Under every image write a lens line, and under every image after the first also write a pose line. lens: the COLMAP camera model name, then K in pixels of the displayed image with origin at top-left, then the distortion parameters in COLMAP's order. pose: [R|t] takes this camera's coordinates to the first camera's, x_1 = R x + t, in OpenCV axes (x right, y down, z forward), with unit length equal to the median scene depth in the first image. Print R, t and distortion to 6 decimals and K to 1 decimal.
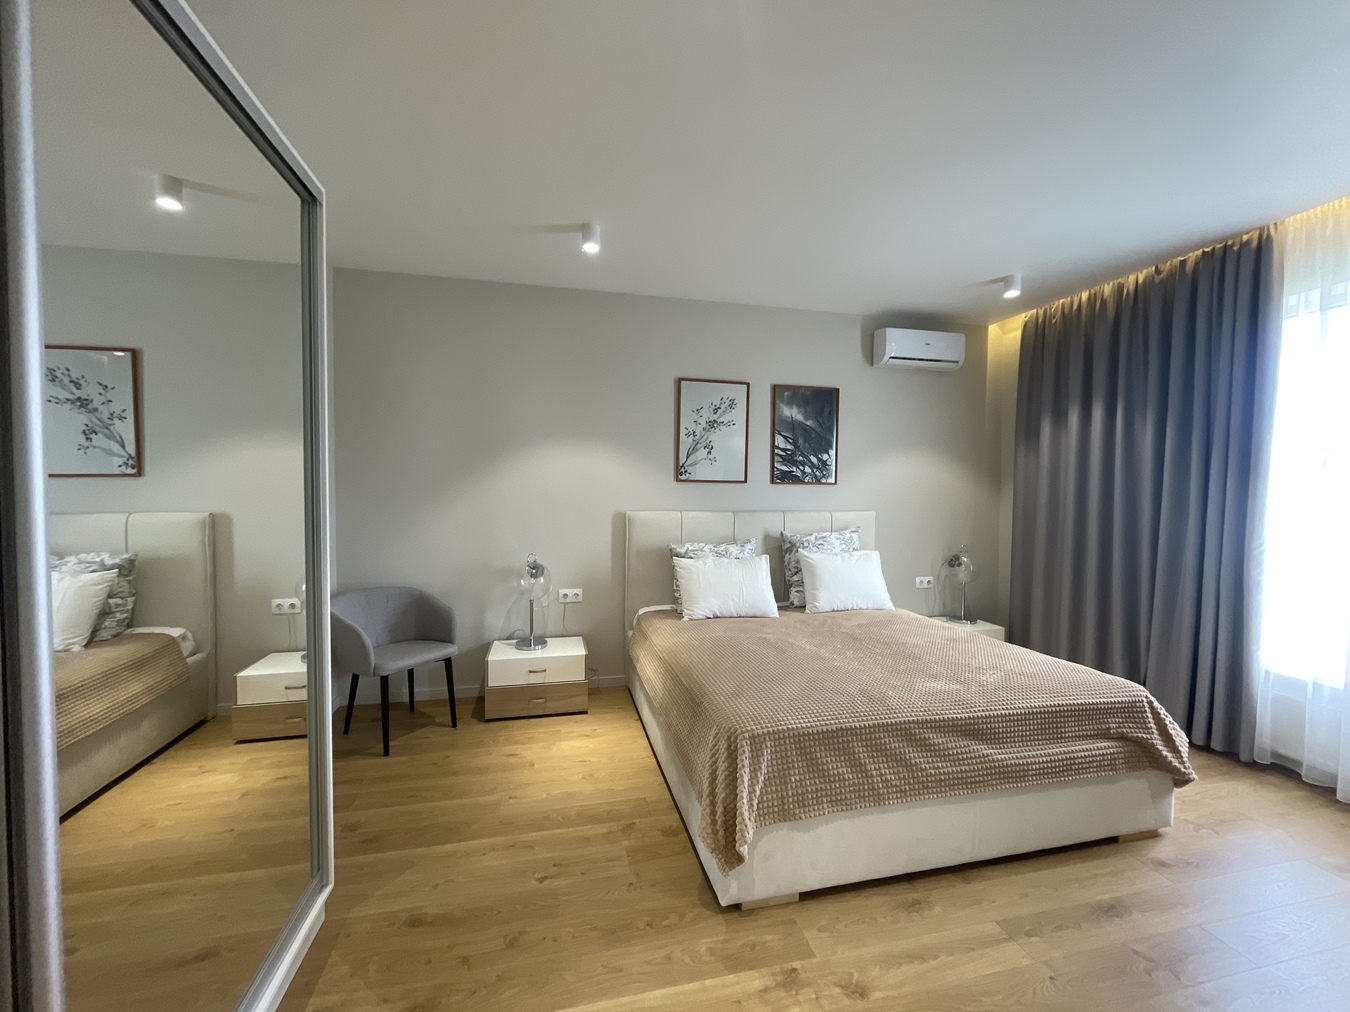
lens RADIAL K [[546.4, 0, 675.0], [0, 546.4, 506.0], [0, 0, 1]] dist [-0.000032, 0.000247]
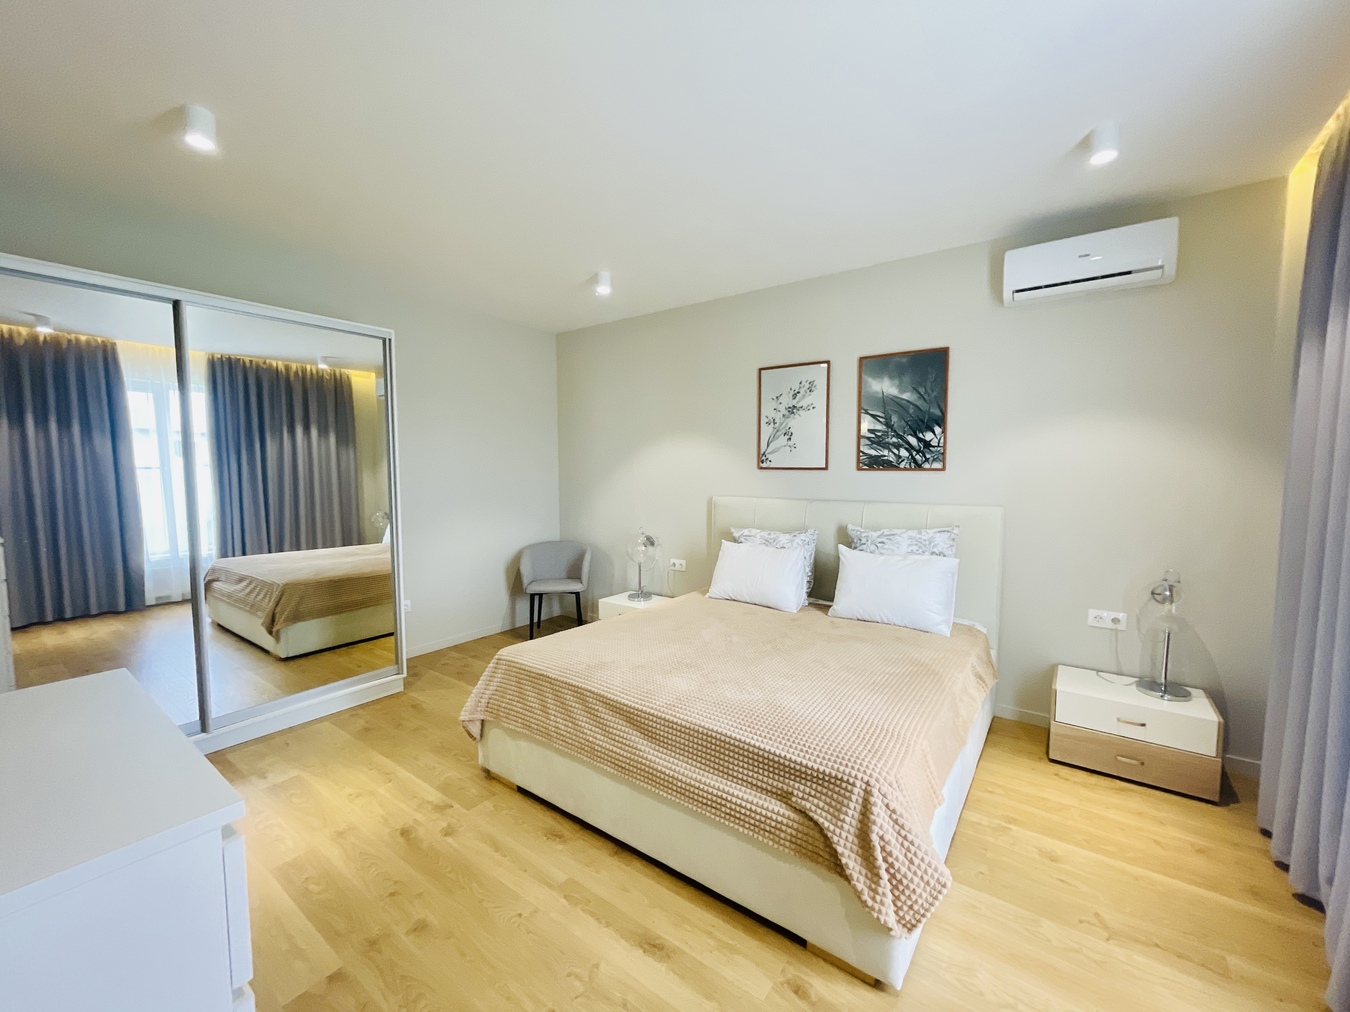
lens RADIAL K [[546.4, 0, 675.0], [0, 546.4, 506.0], [0, 0, 1]] dist [-0.000032, 0.000247]
pose [[0.644700, 0.042424, -0.763258, 0.683689], [-0.018064, 0.999026, 0.040270, -0.013804], [0.764222, -0.012174, 0.644838, 0.208224]]
